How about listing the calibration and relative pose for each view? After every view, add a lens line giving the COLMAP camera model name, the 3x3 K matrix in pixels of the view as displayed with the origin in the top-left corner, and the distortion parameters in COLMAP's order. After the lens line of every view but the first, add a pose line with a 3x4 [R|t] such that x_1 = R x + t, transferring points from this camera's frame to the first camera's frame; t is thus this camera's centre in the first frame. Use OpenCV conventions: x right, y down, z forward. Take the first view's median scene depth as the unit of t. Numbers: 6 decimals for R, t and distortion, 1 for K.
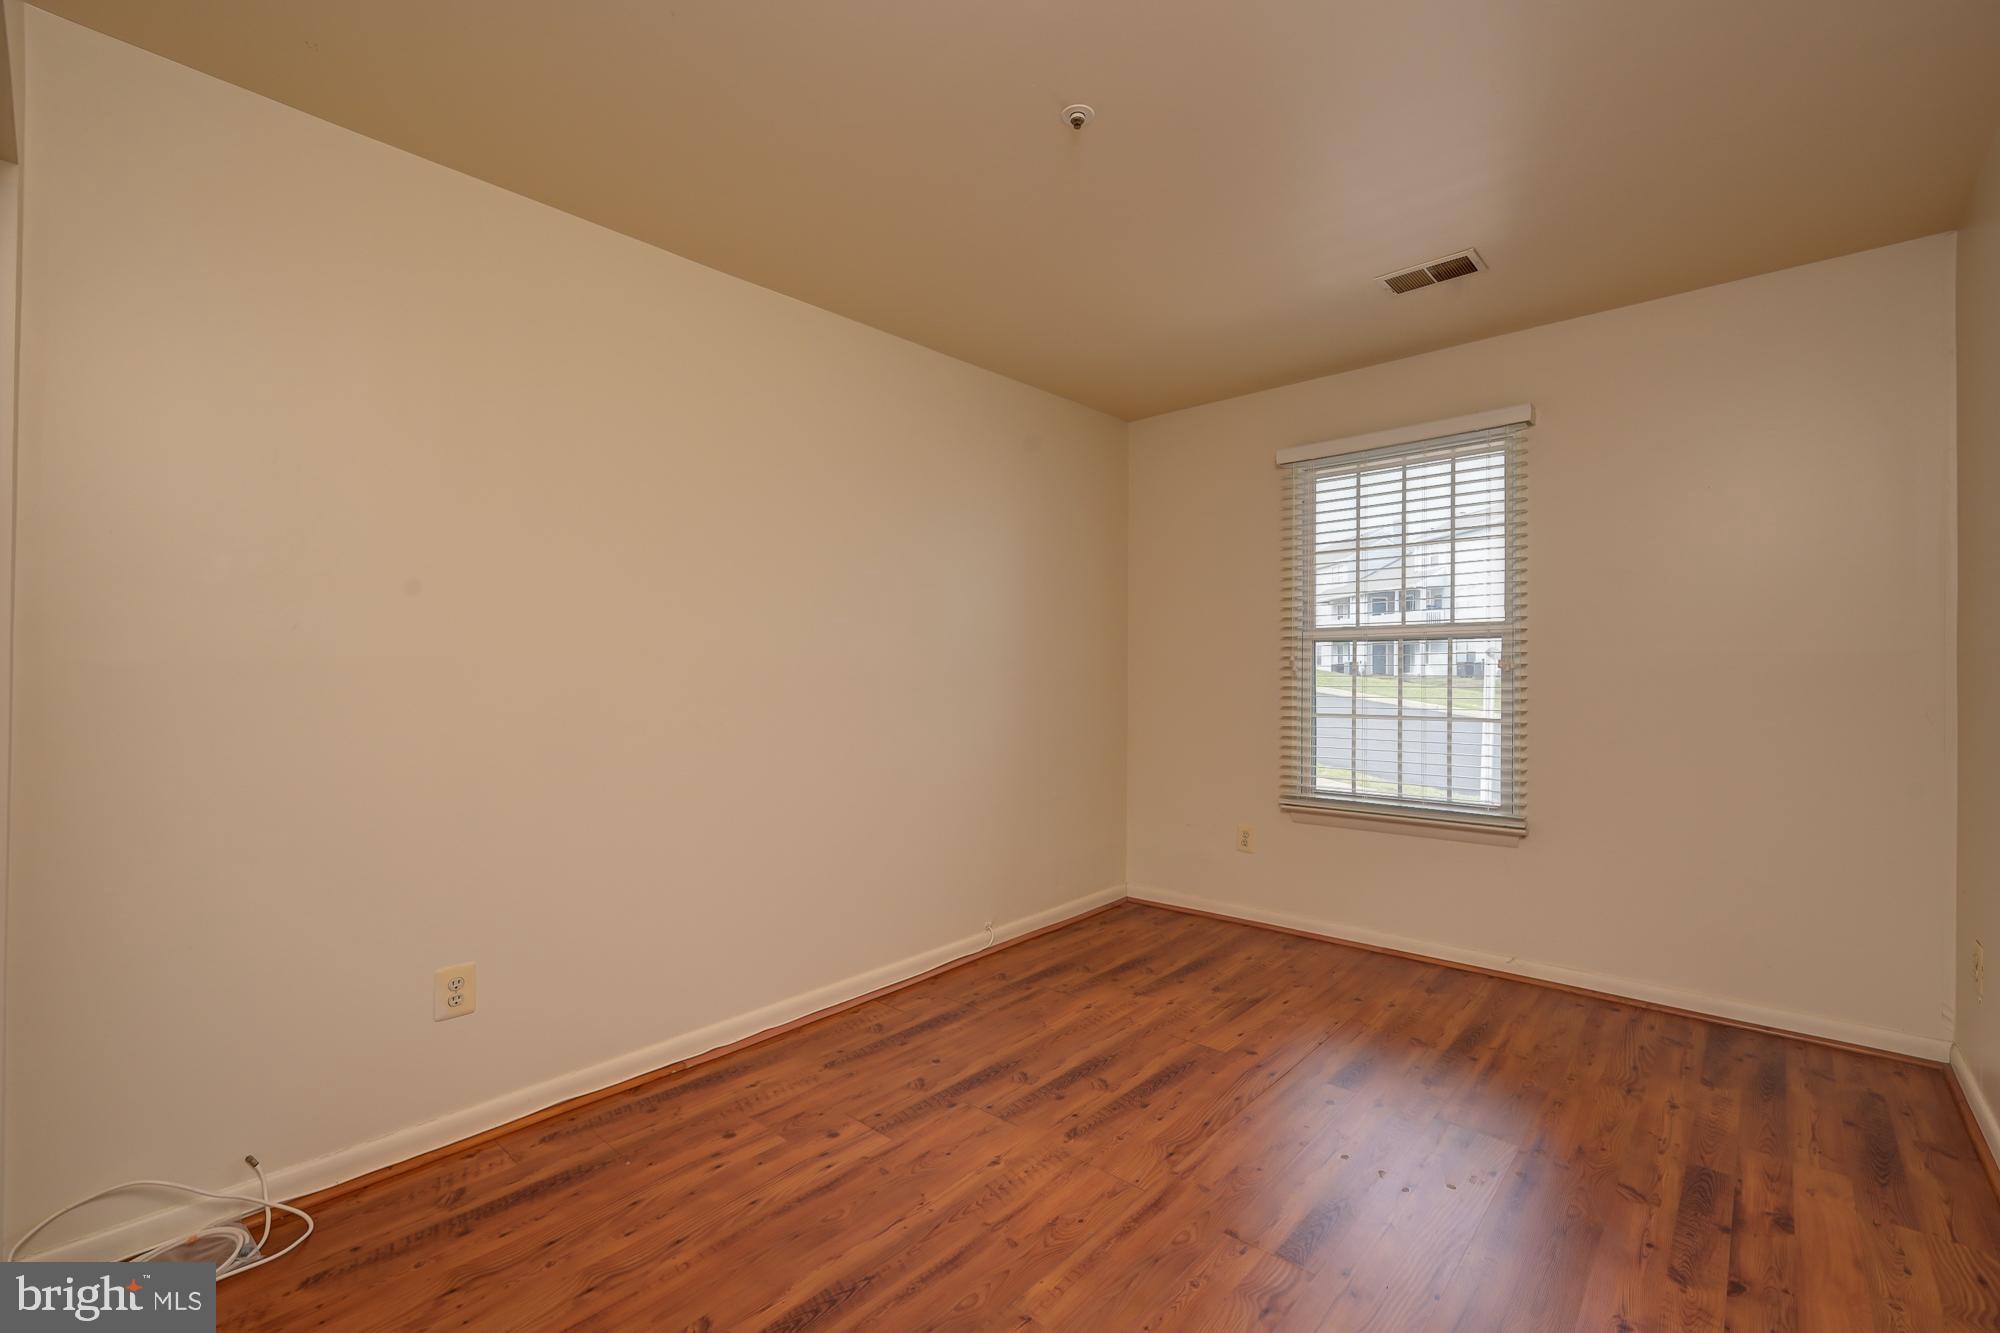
lens RADIAL K [[864.6, 0, 1004.4], [0, 864.6, 666.7], [0, 0, 1]] dist [0.000466, -0.000015]
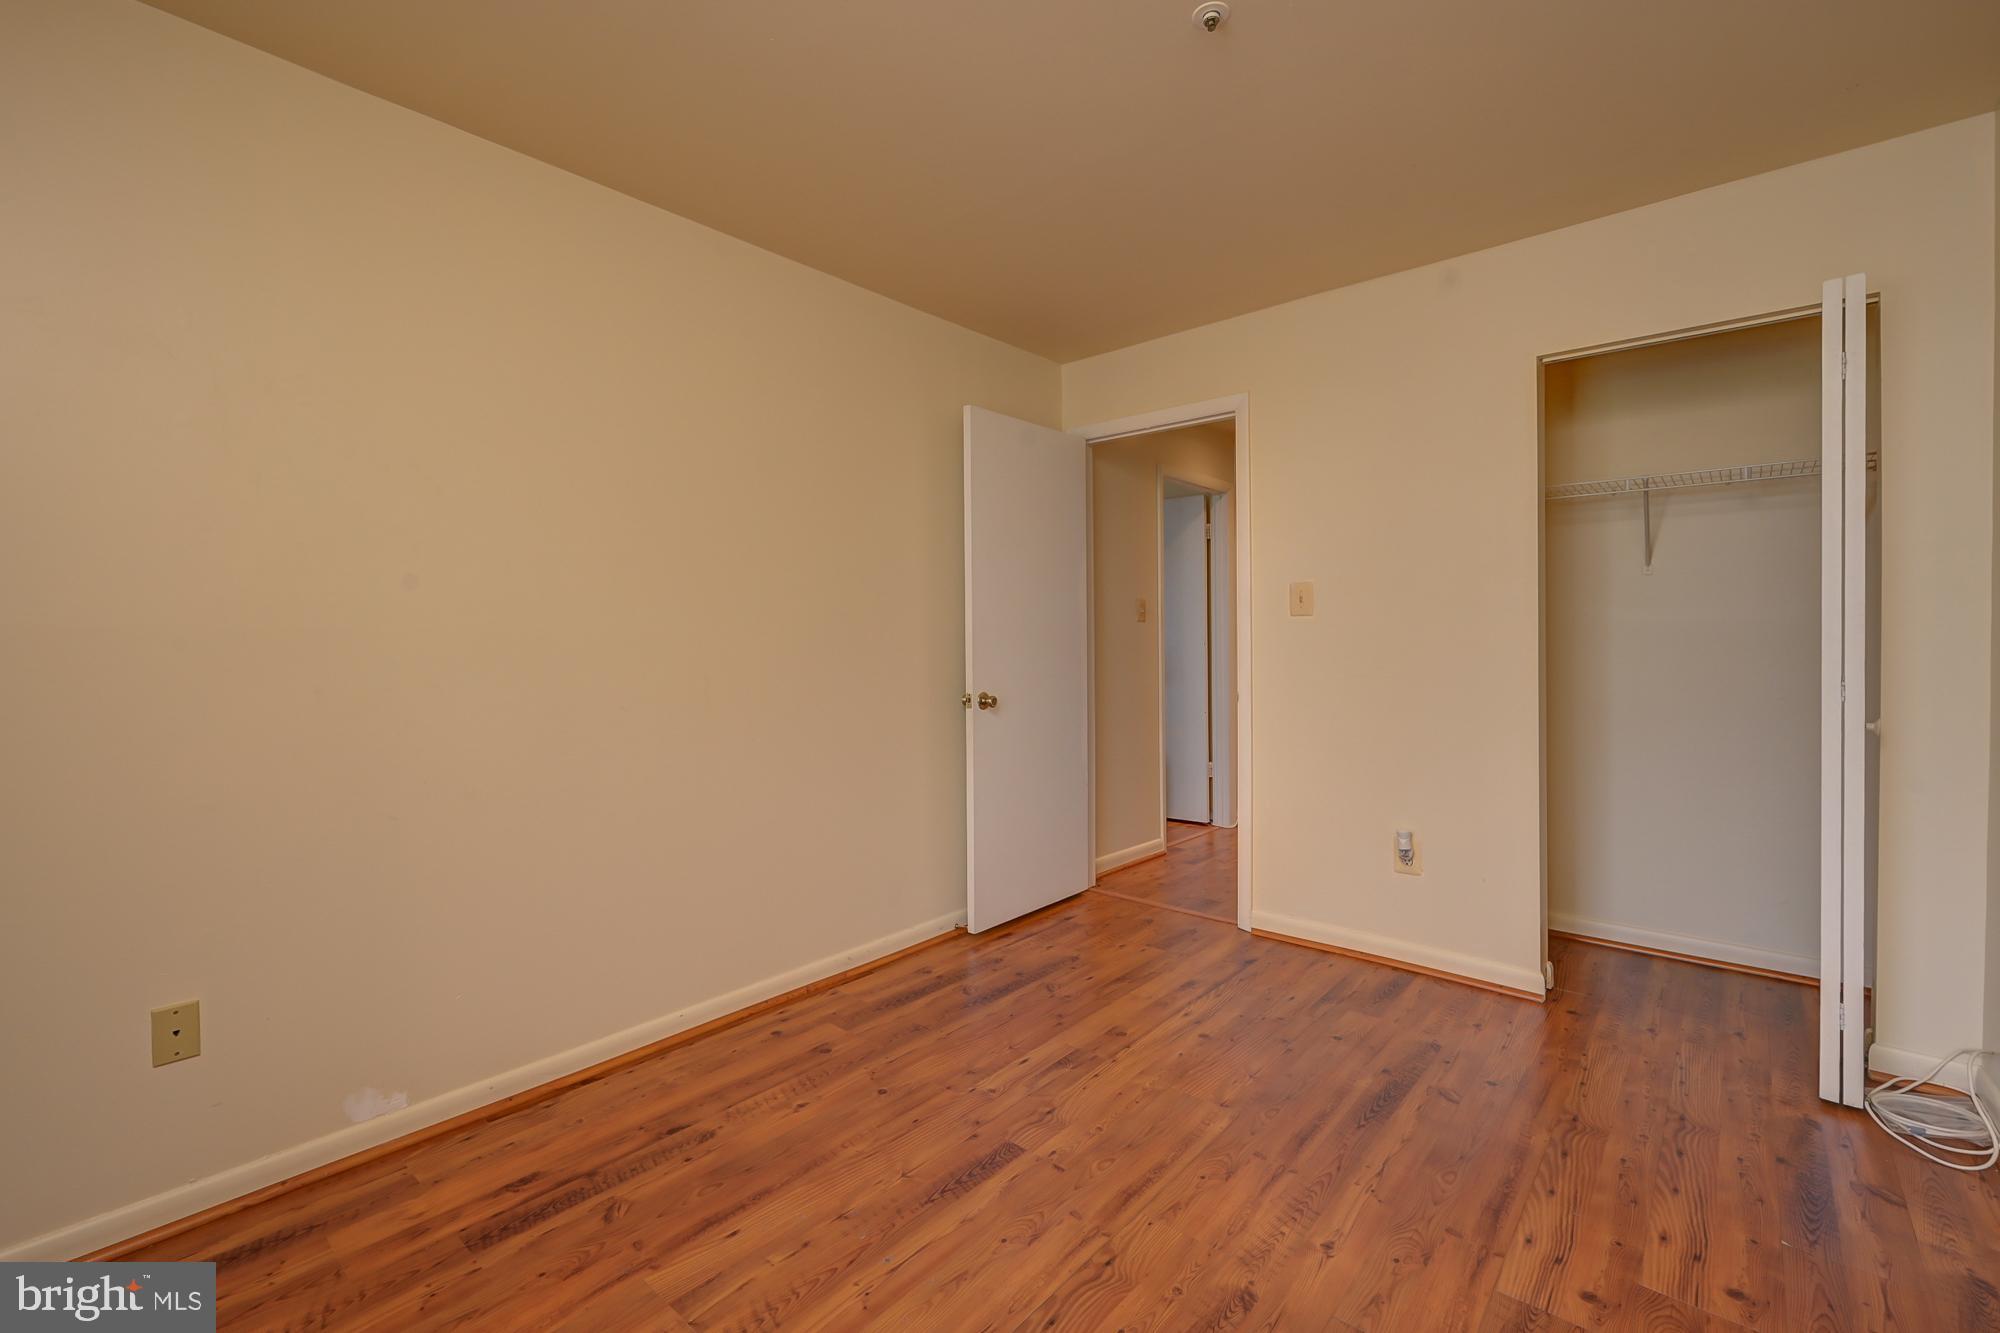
lens RADIAL K [[846.3, 0, 1002.3], [0, 846.3, 650.5], [0, 0, 1]] dist [-0.000574, -0.000278]
pose [[-0.999769, 0.014836, -0.015545, 0.278798], [0.014773, 0.999882, 0.004102, 0.010978], [0.015604, 0.003871, -0.999871, 1.678318]]
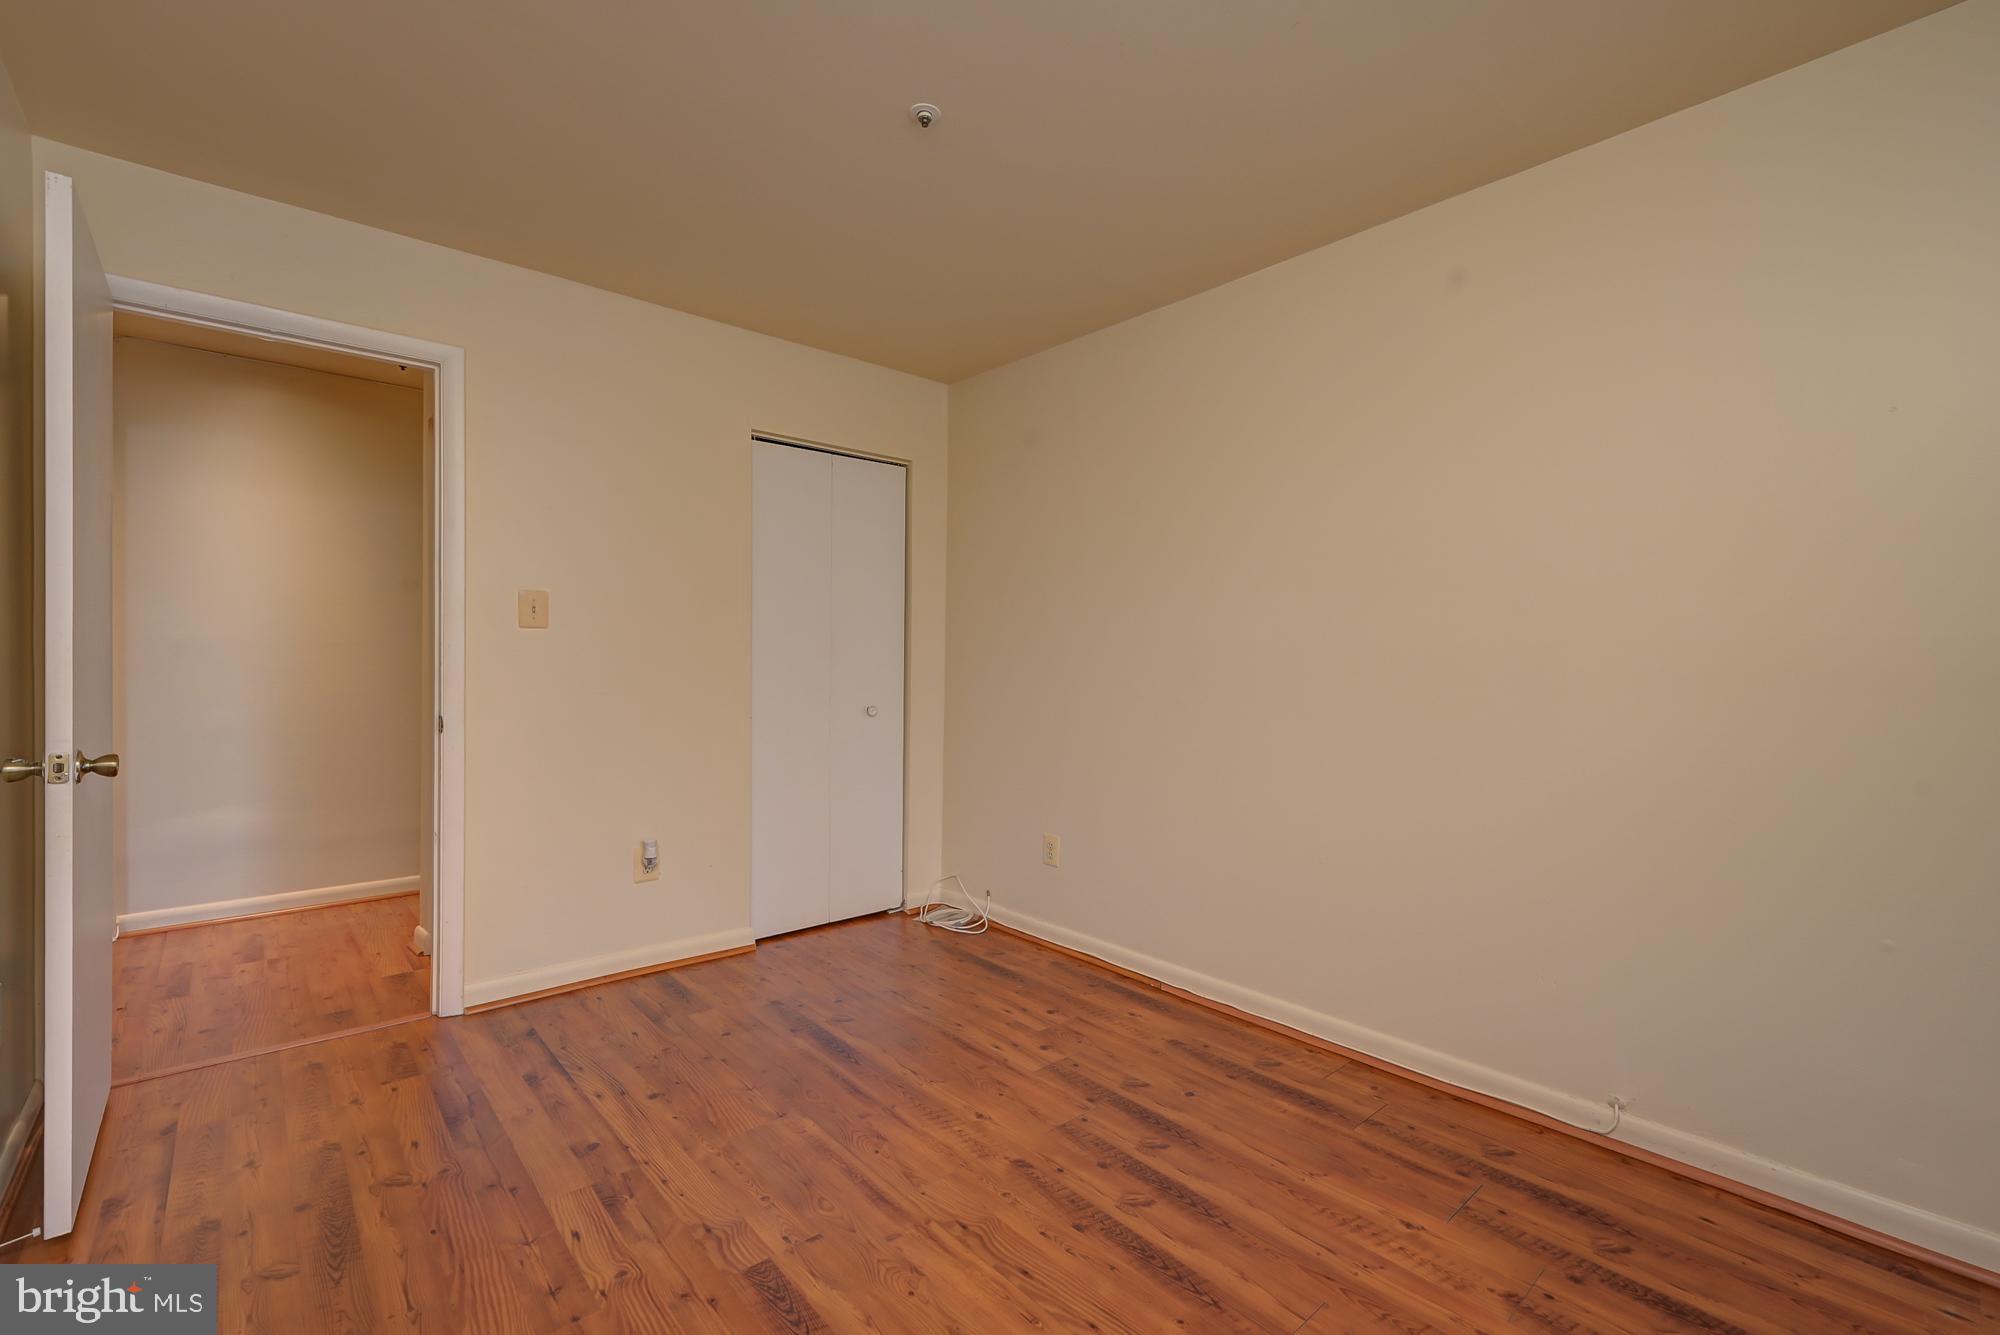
lens RADIAL K [[864.6, 0, 1004.4], [0, 864.6, 667.7], [0, 0, 1]] dist [0.000466, -0.000015]
pose [[-0.119658, 0.016779, -0.992673, 0.973377], [0.000259, 0.999858, 0.016869, 0.003832], [0.992815, 0.001761, -0.119645, 1.090251]]
